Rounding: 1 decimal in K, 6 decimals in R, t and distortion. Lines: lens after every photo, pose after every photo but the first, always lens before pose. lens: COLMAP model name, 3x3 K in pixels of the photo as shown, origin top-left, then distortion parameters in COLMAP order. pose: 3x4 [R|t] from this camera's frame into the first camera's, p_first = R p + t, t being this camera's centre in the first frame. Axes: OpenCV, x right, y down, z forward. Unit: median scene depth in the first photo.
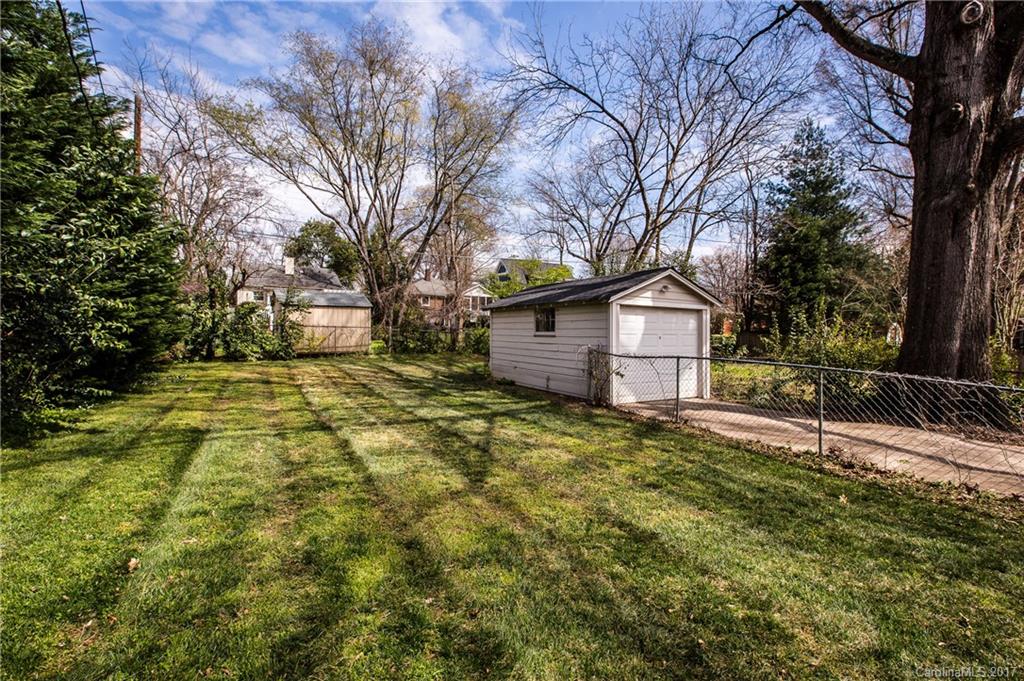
lens RADIAL K [[457.7, 0, 512.0], [0, 457.7, 340.5], [0, 0, 1]] dist [-0.001577, 0.000507]
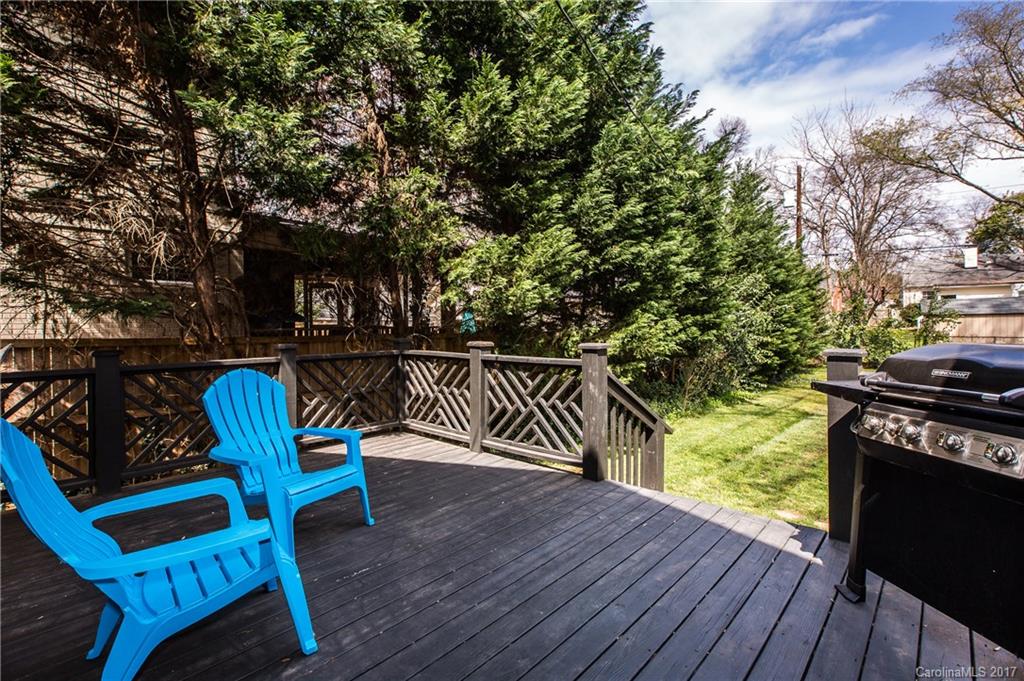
lens RADIAL K [[482.2, 0, 513.7], [0, 482.2, 310.1], [0, 0, 1]] dist [0.033612, 0.000222]
pose [[0.315904, -0.040136, -0.947942, 0.230639], [-0.007189, 0.998975, -0.044693, -0.033345], [0.948764, 0.020934, 0.315292, -0.204121]]
